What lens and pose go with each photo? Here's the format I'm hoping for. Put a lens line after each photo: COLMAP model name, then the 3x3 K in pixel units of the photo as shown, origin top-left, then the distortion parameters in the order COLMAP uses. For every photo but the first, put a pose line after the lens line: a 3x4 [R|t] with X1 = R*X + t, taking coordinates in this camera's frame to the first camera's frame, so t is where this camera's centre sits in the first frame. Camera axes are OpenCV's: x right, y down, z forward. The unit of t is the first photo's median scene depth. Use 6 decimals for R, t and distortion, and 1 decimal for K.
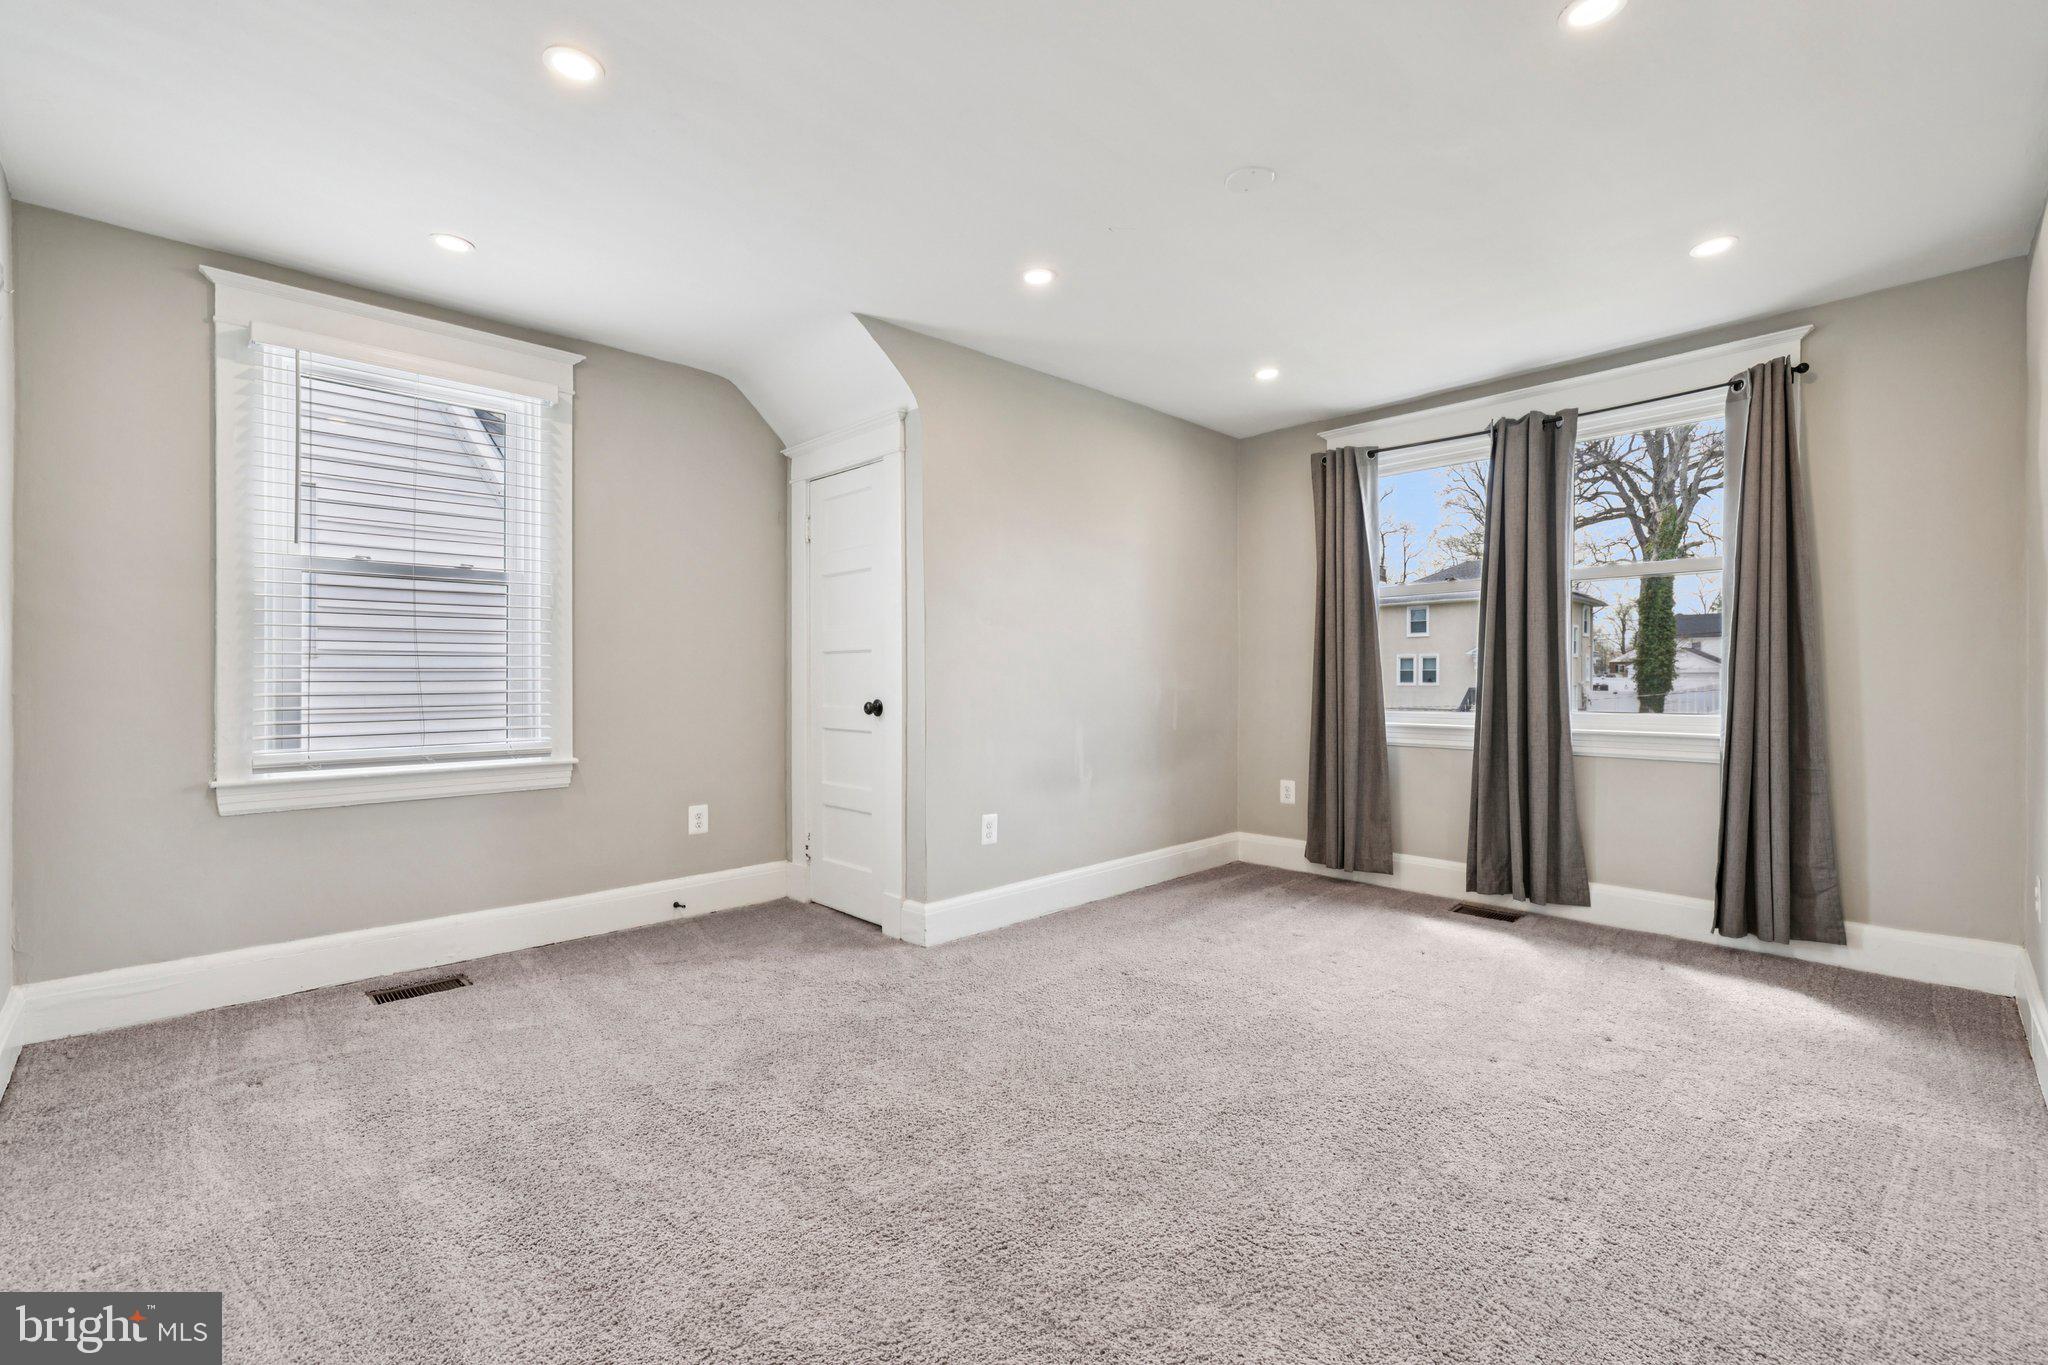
lens RADIAL K [[865.6, 0, 1019.6], [0, 865.6, 680.7], [0, 0, 1]] dist [-0.001099, -0.000226]
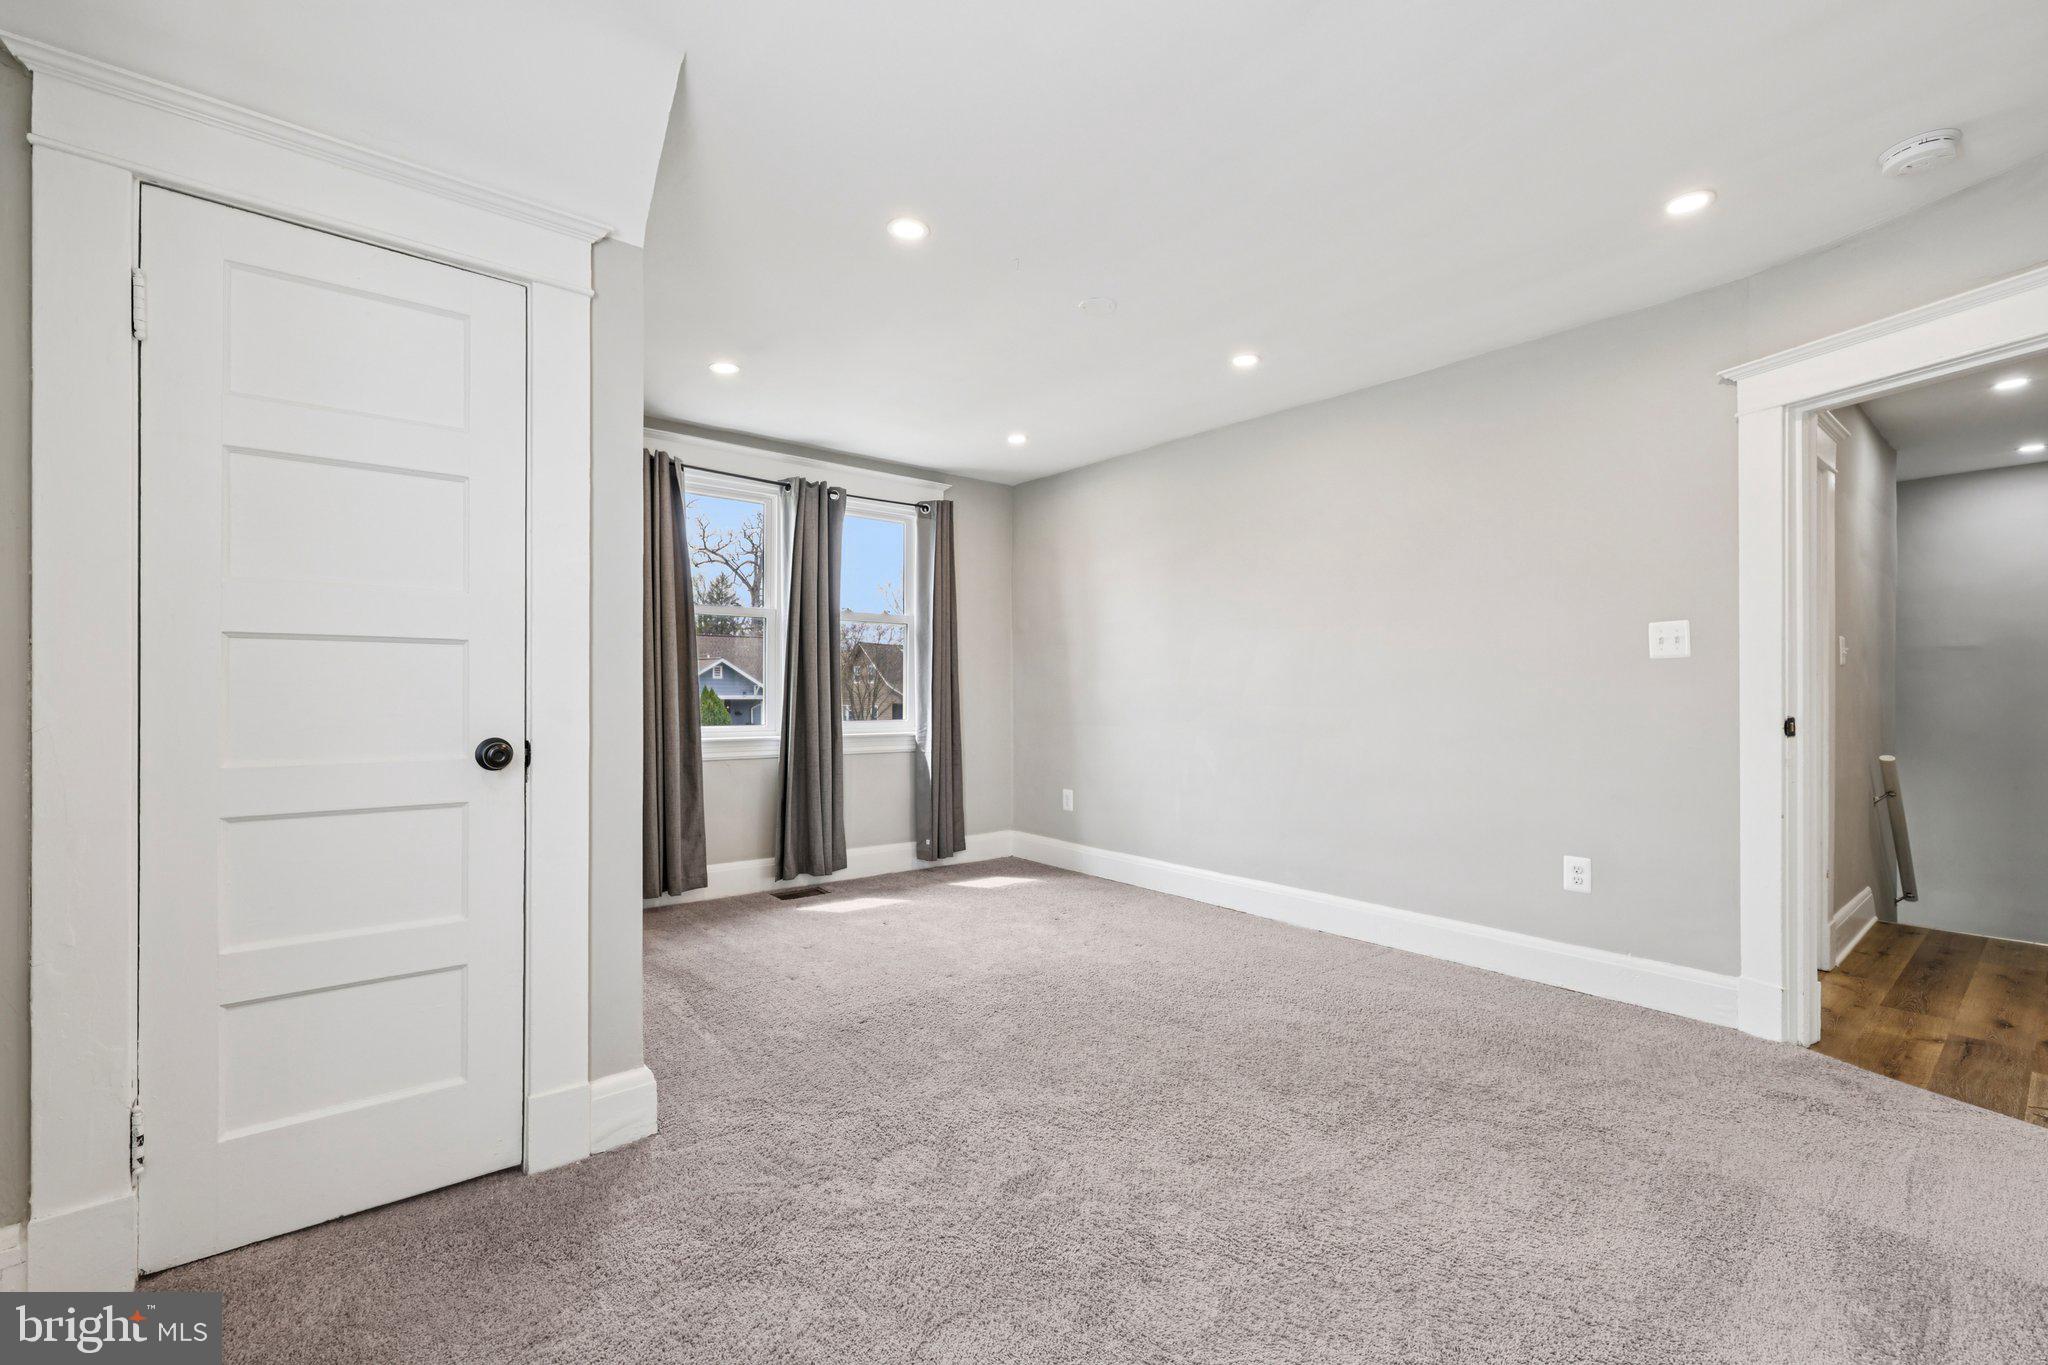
lens RADIAL K [[842.9, 0, 1022.3], [0, 842.9, 692.4], [0, 0, 1]] dist [-0.001470, -0.000187]
pose [[0.108630, 0.002834, 0.994078, -0.642170], [-0.000520, 0.999996, -0.002794, -0.004205], [-0.994082, -0.000214, 0.108631, 0.642540]]
